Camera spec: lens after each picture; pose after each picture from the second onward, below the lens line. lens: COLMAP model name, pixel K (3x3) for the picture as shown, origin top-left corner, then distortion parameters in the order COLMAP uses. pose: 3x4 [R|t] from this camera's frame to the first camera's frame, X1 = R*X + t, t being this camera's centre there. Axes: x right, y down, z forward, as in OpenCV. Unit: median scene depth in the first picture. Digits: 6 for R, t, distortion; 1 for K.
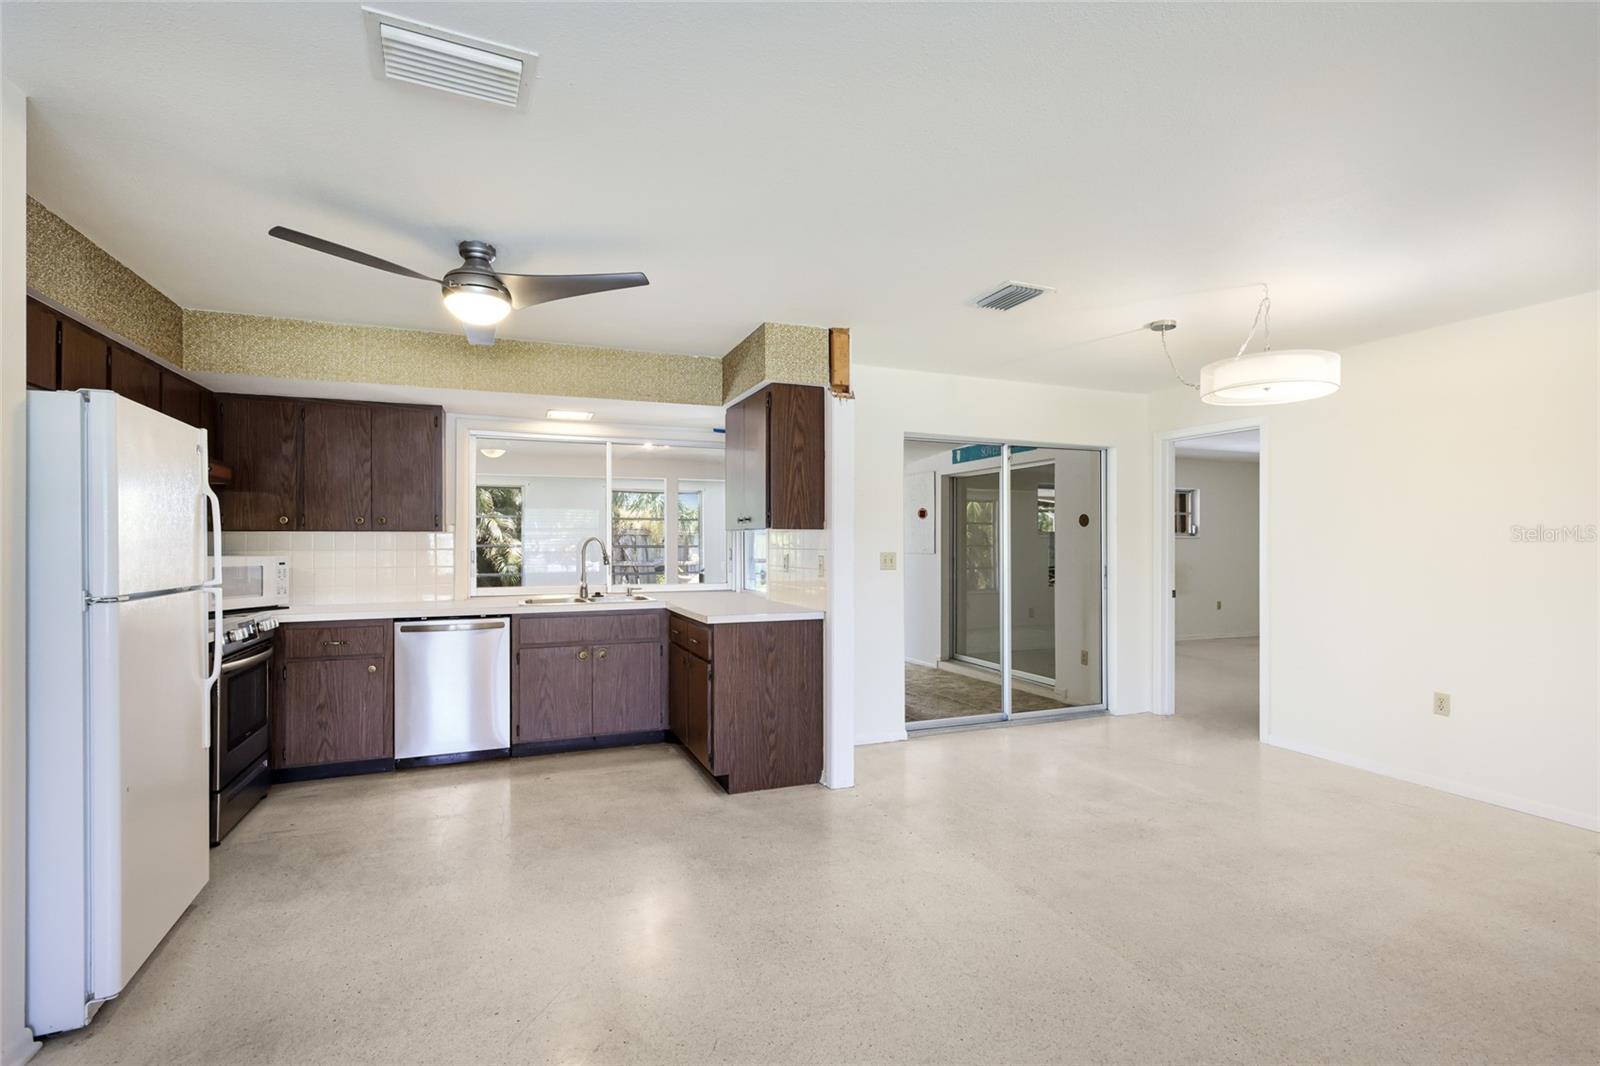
lens RADIAL K [[745.1, 0, 795.3], [0, 745.1, 536.1], [0, 0, 1]] dist [0.006189, -0.000544]
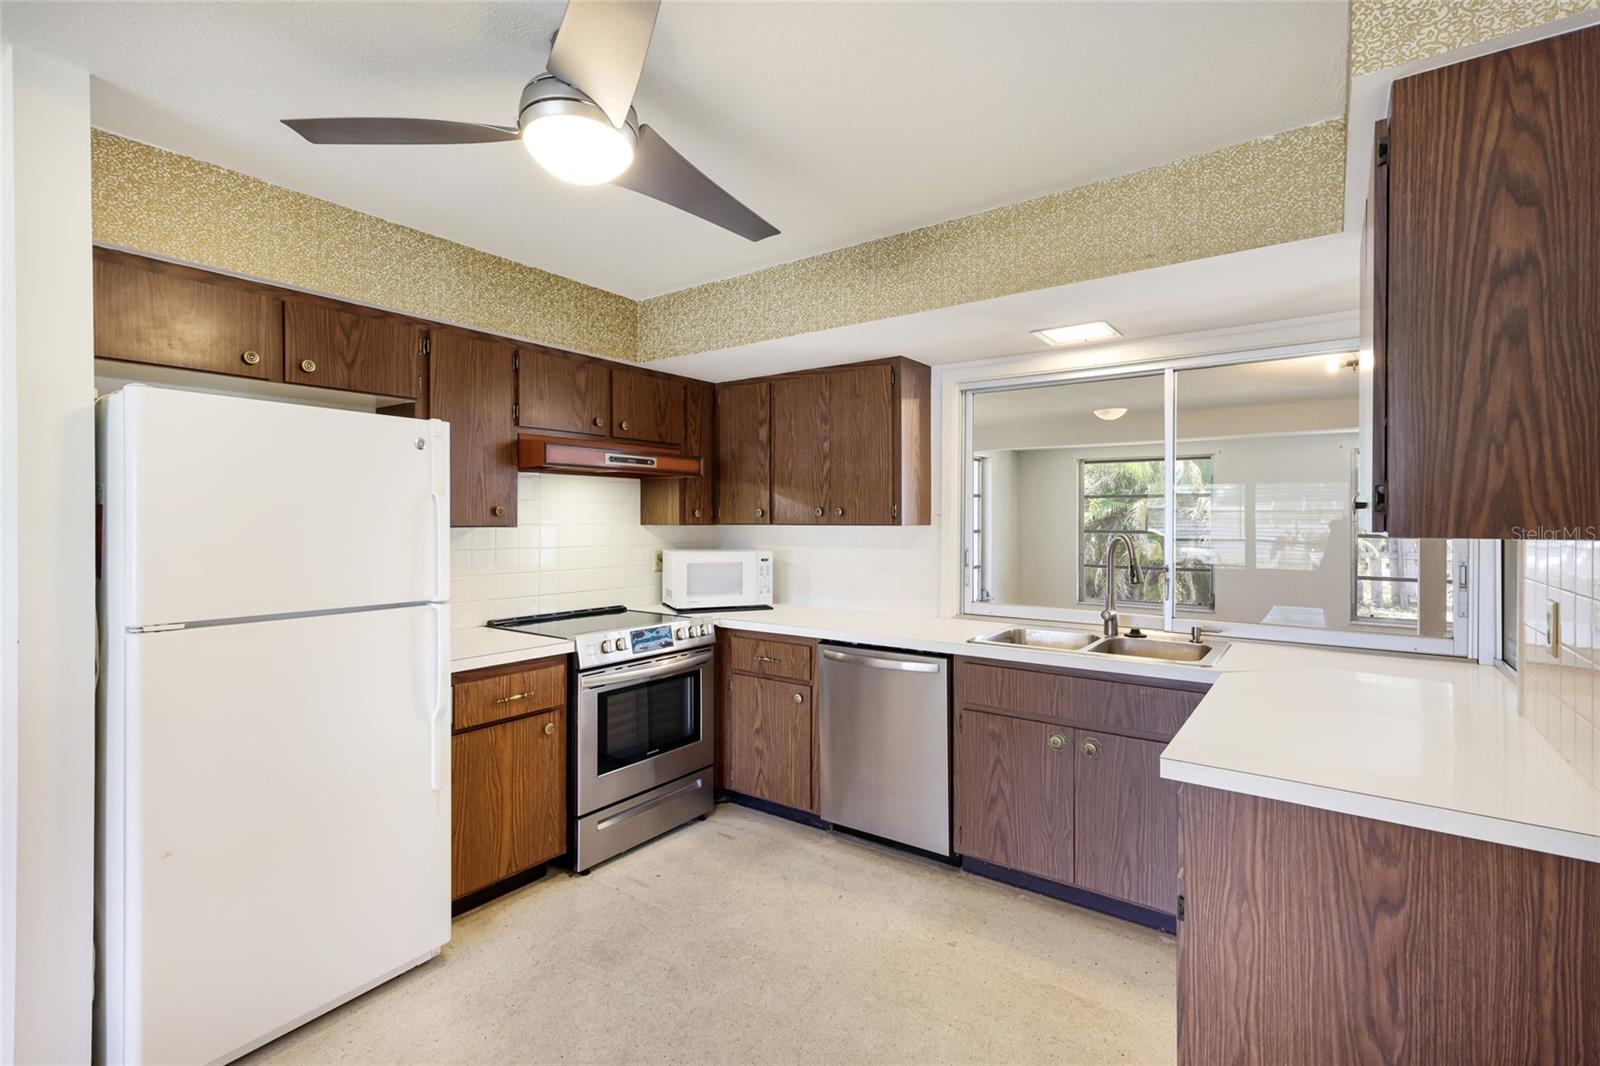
lens RADIAL K [[725.1, 0, 803.8], [0, 725.1, 522.8], [0, 0, 1]] dist [-0.004978, 0.000495]
pose [[0.540442, 0.006856, -0.841353, 0.082328], [0.006070, 0.999909, 0.012047, -0.018628], [0.841359, -0.011617, 0.540351, 0.537096]]
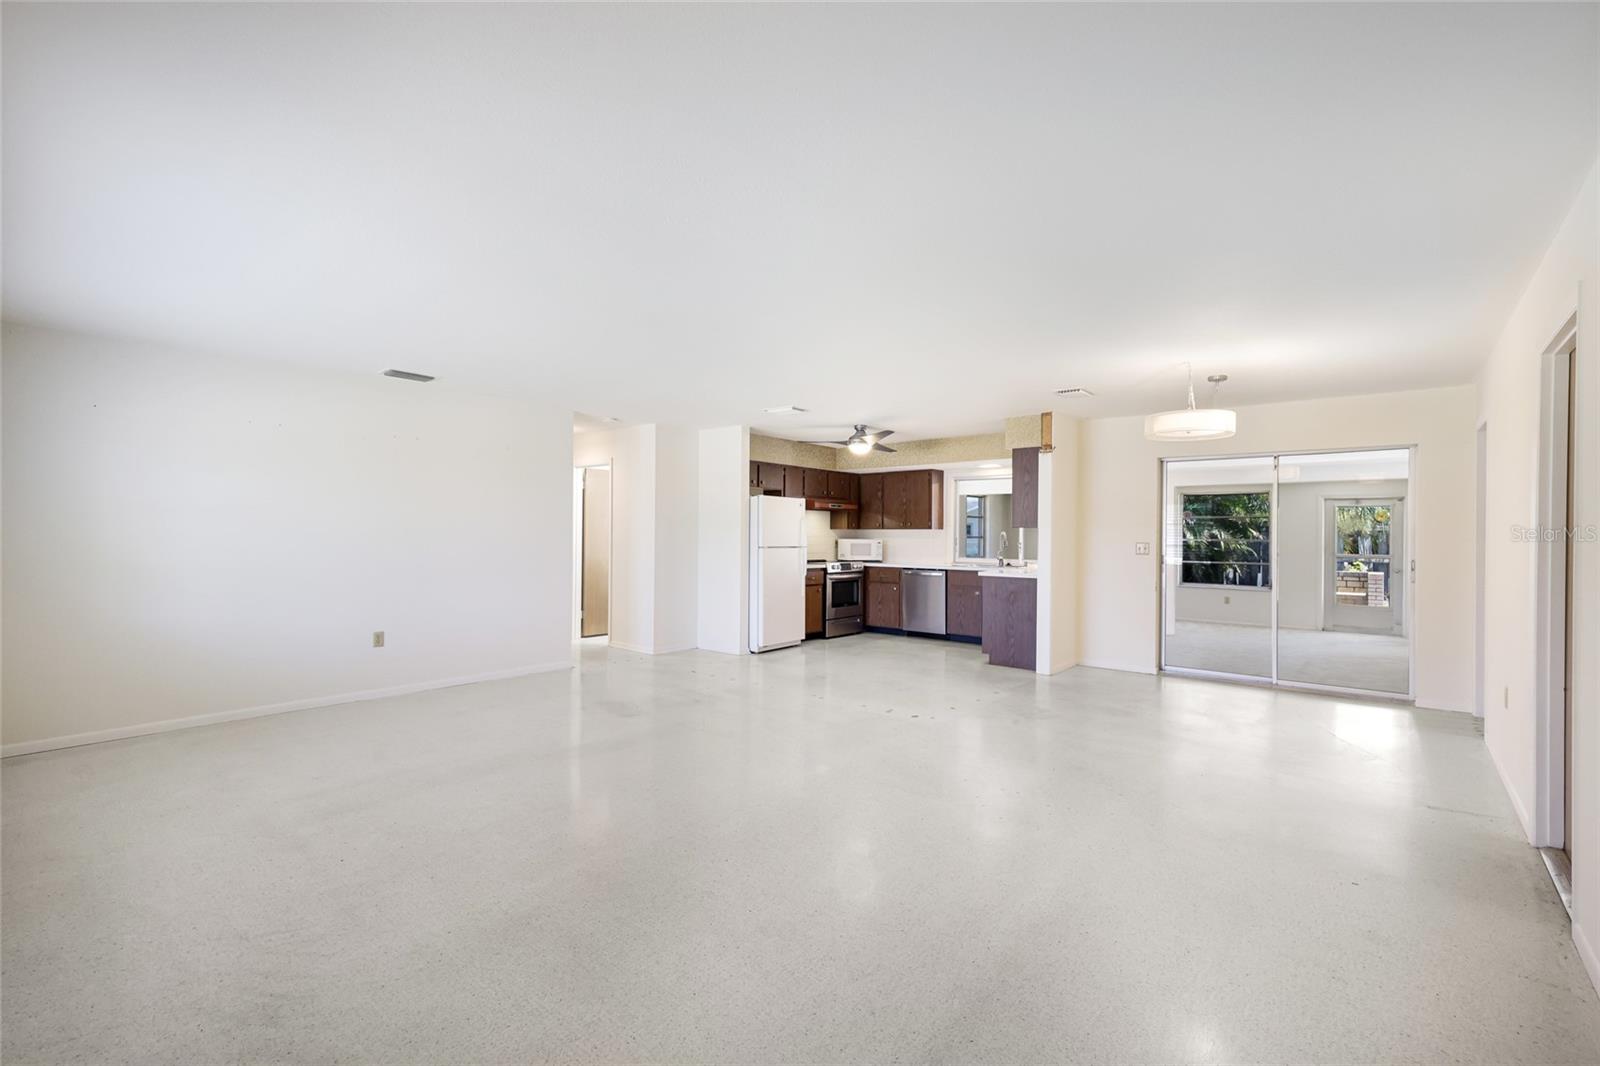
lens RADIAL K [[691.6, 0, 795.1], [0, 691.6, 529.2], [0, 0, 1]] dist [0.016112, 0.000153]
pose [[0.461745, -0.003037, -0.887007, 1.090906], [-0.001331, 0.999991, -0.004117, 0.002247], [0.887012, 0.003082, 0.461737, -0.242231]]
